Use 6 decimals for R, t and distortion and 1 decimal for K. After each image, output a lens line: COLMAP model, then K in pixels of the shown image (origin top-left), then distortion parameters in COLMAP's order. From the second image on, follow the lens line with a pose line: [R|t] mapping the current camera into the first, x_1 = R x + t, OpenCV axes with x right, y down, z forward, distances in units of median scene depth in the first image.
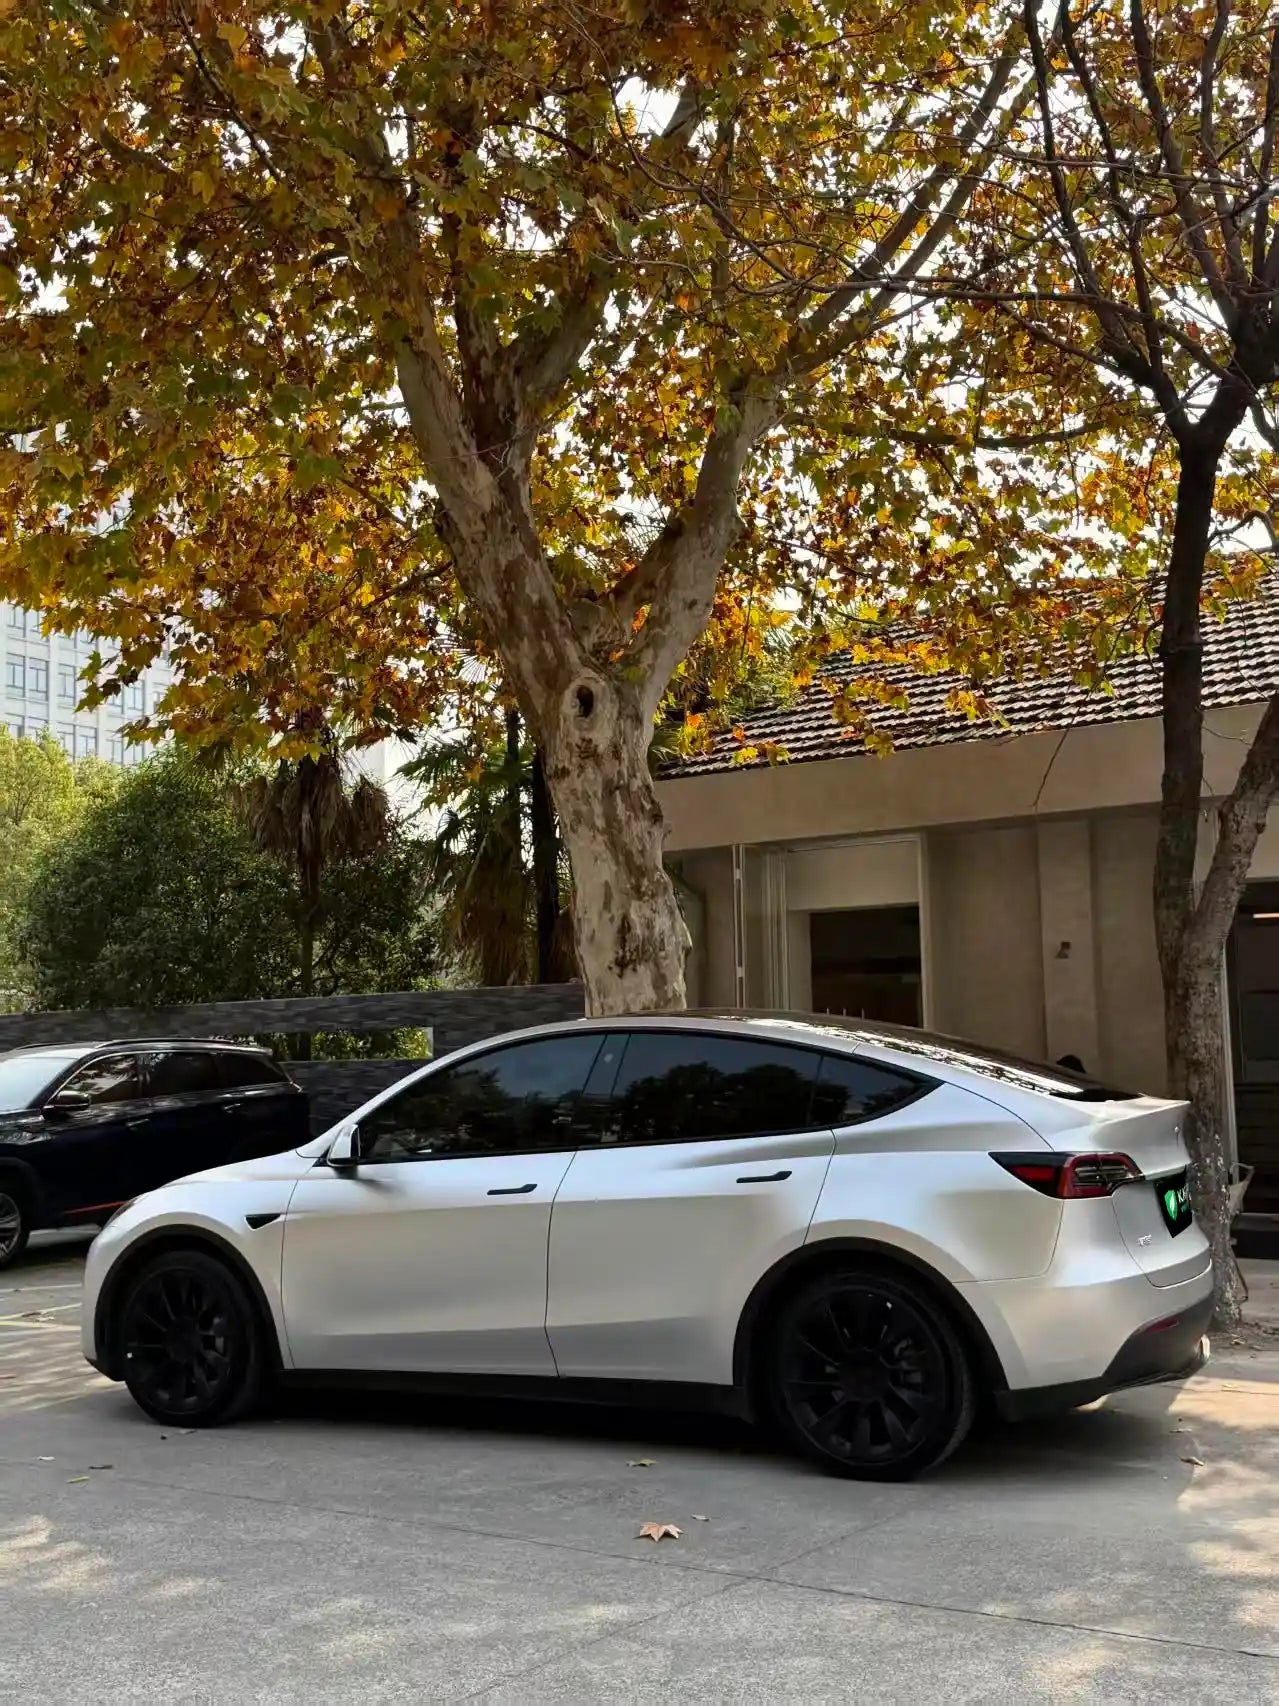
lens RADIAL K [[1907.2, 0, 639.5], [0, 1907.2, 853.0], [0, 0, 1]] dist [0.177510, -0.452057]
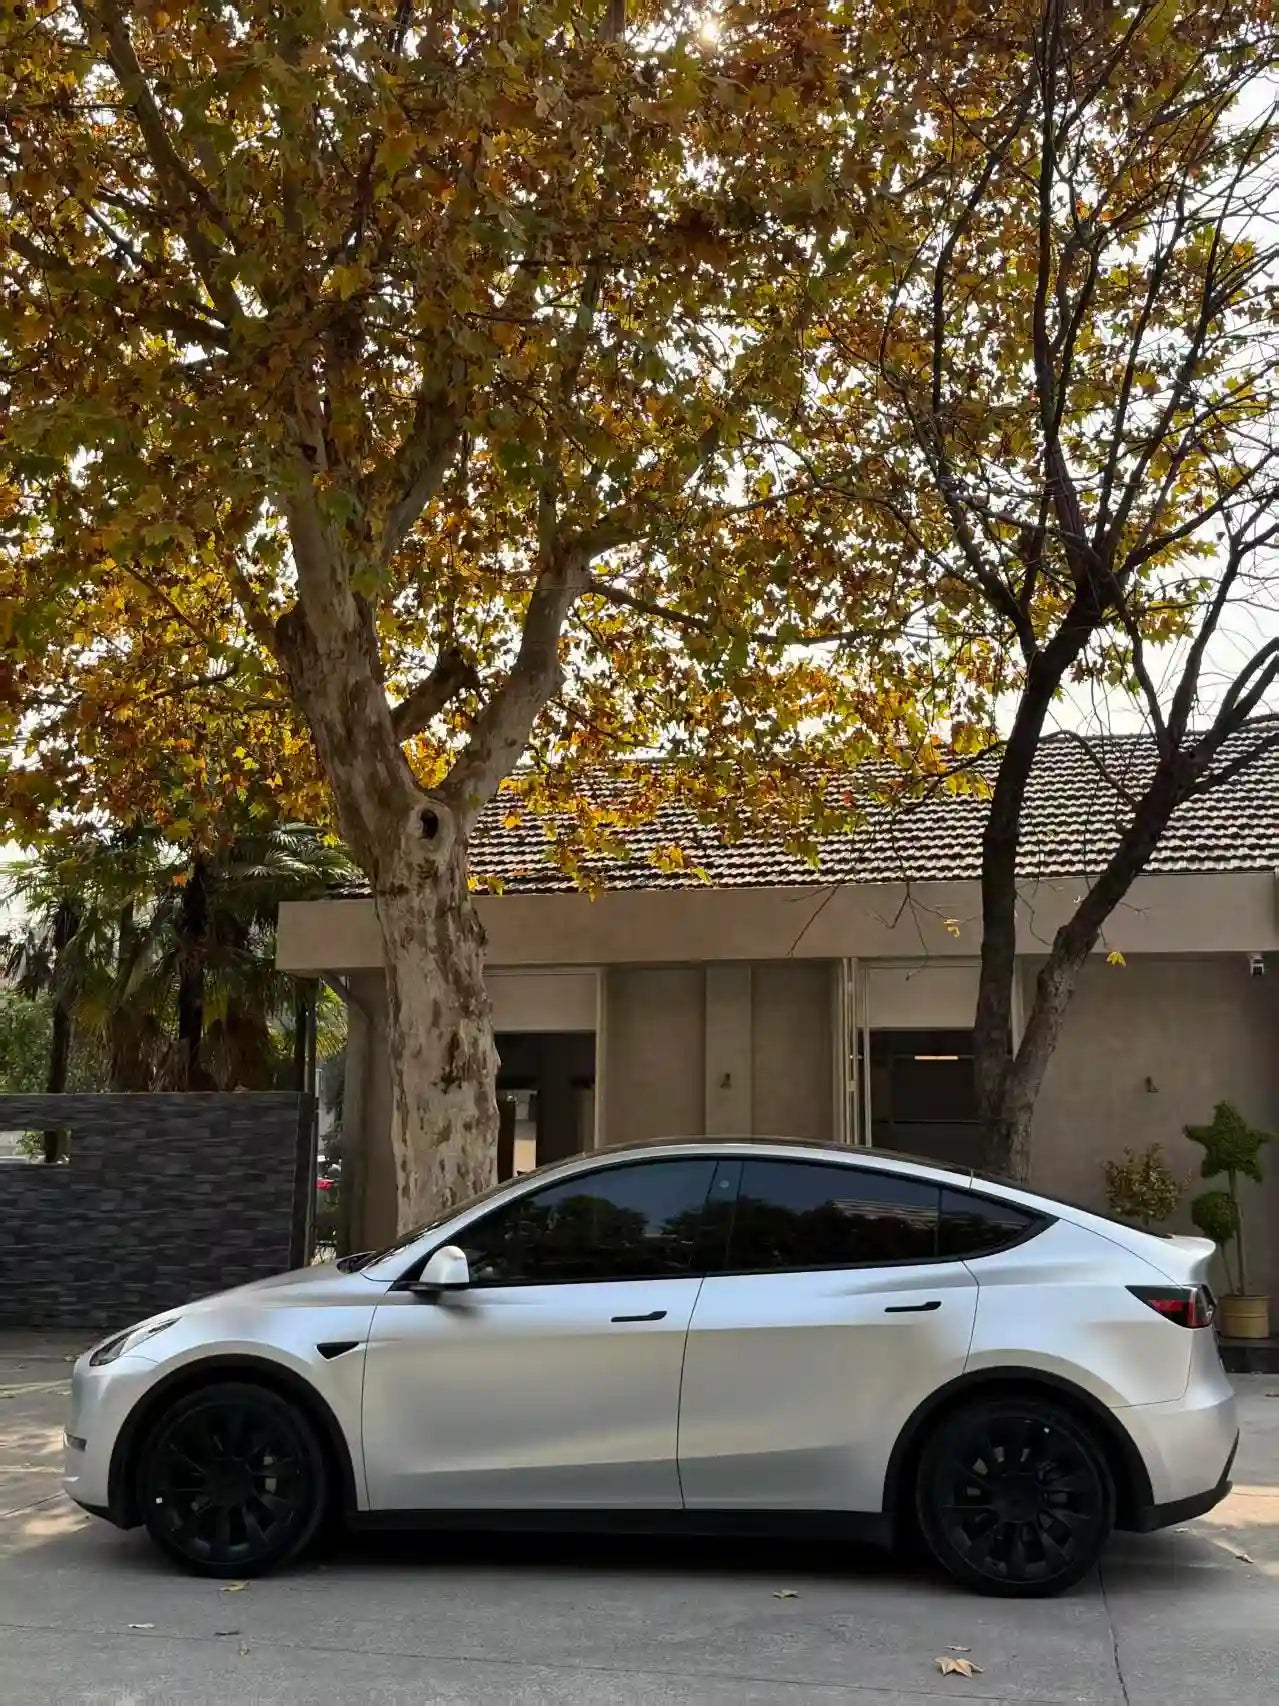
lens RADIAL K [[1688.4, 0, 639.5], [0, 1688.4, 853.0], [0, 0, 1]] dist [0.219649, -0.568614]
pose [[0.923721, 0.095968, 0.370849, -0.399409], [-0.068877, 0.993942, -0.085652, 0.011411], [-0.376822, 0.053575, 0.924735, 0.156421]]
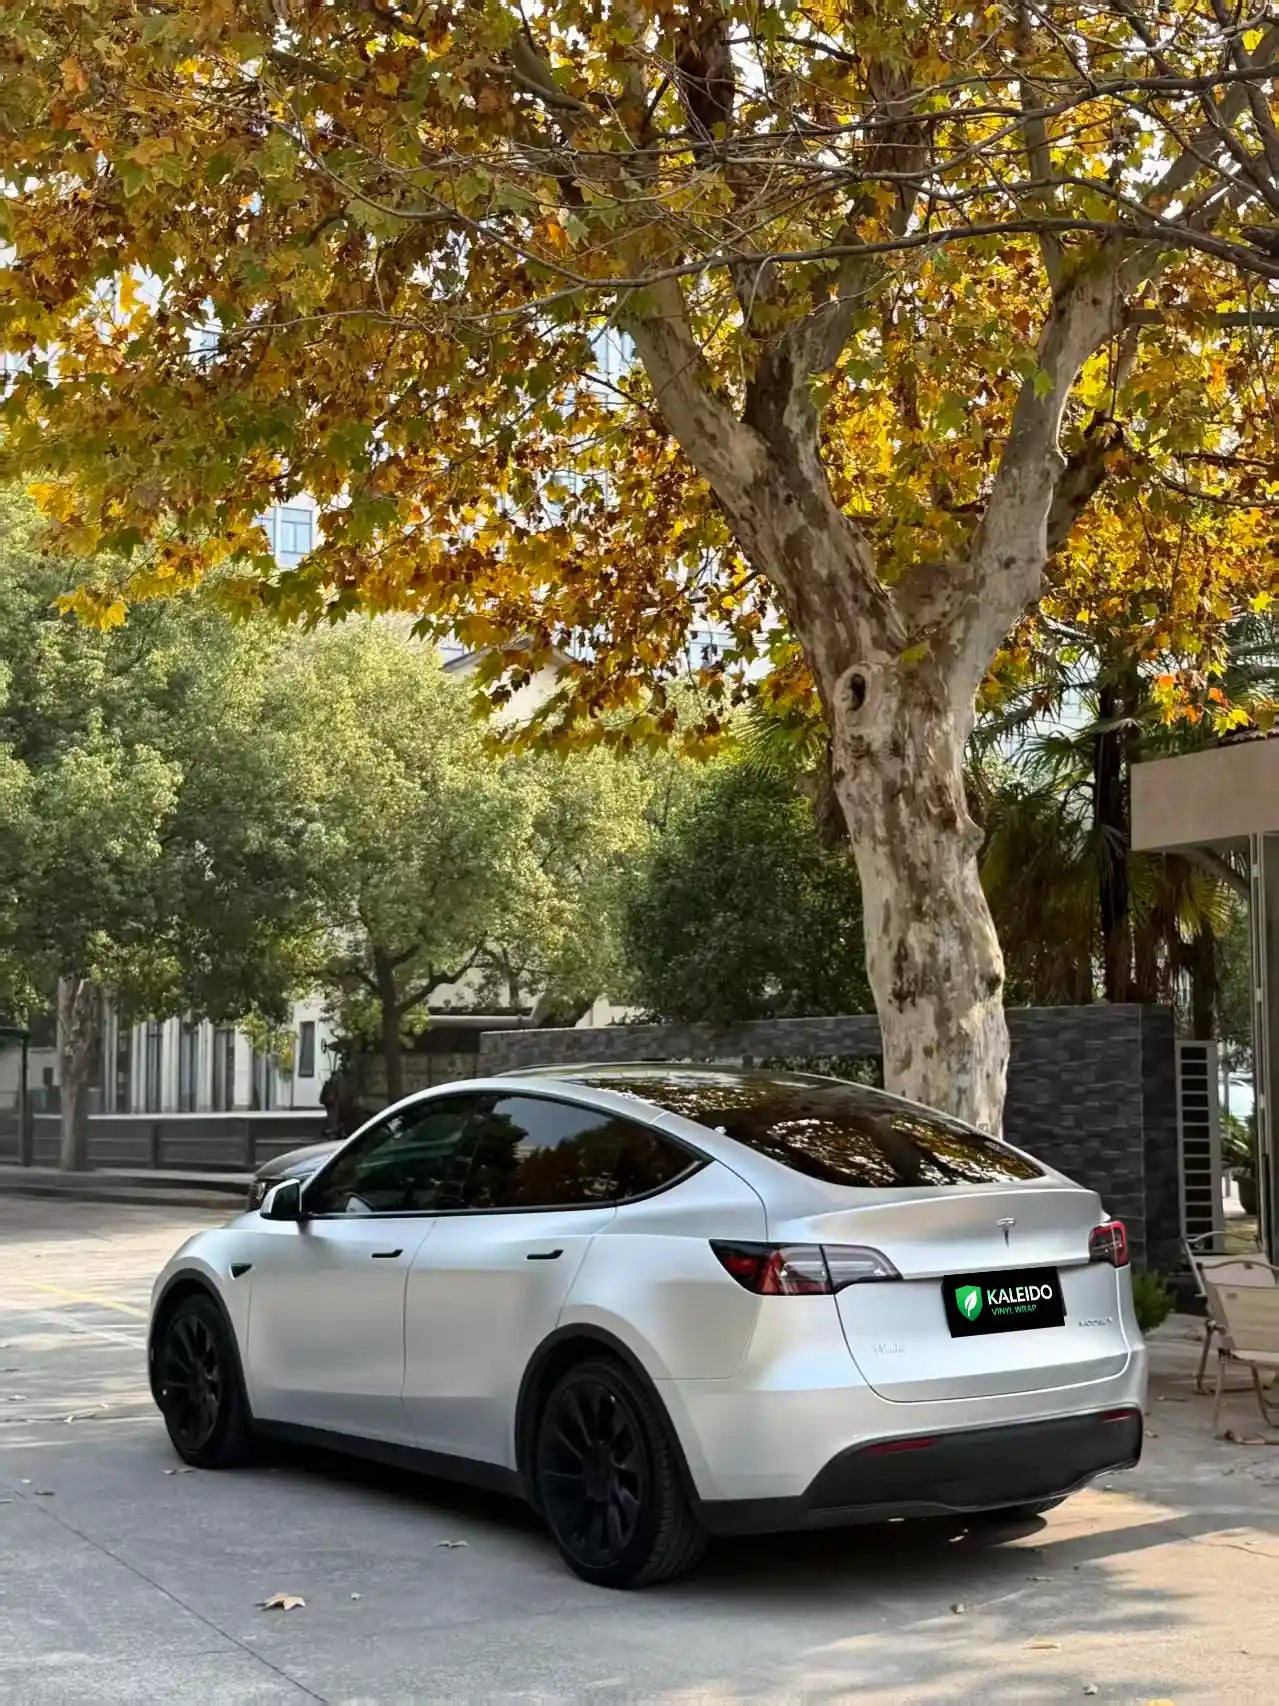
lens RADIAL K [[2406.5, 0, 639.5], [0, 2406.5, 853.0], [0, 0, 1]] dist [0.095709, -0.084162]
pose [[0.882860, -0.025558, -0.468940, 0.594905], [0.035557, 0.999290, 0.012480, -0.035976], [0.468288, -0.027693, 0.883142, -0.012881]]
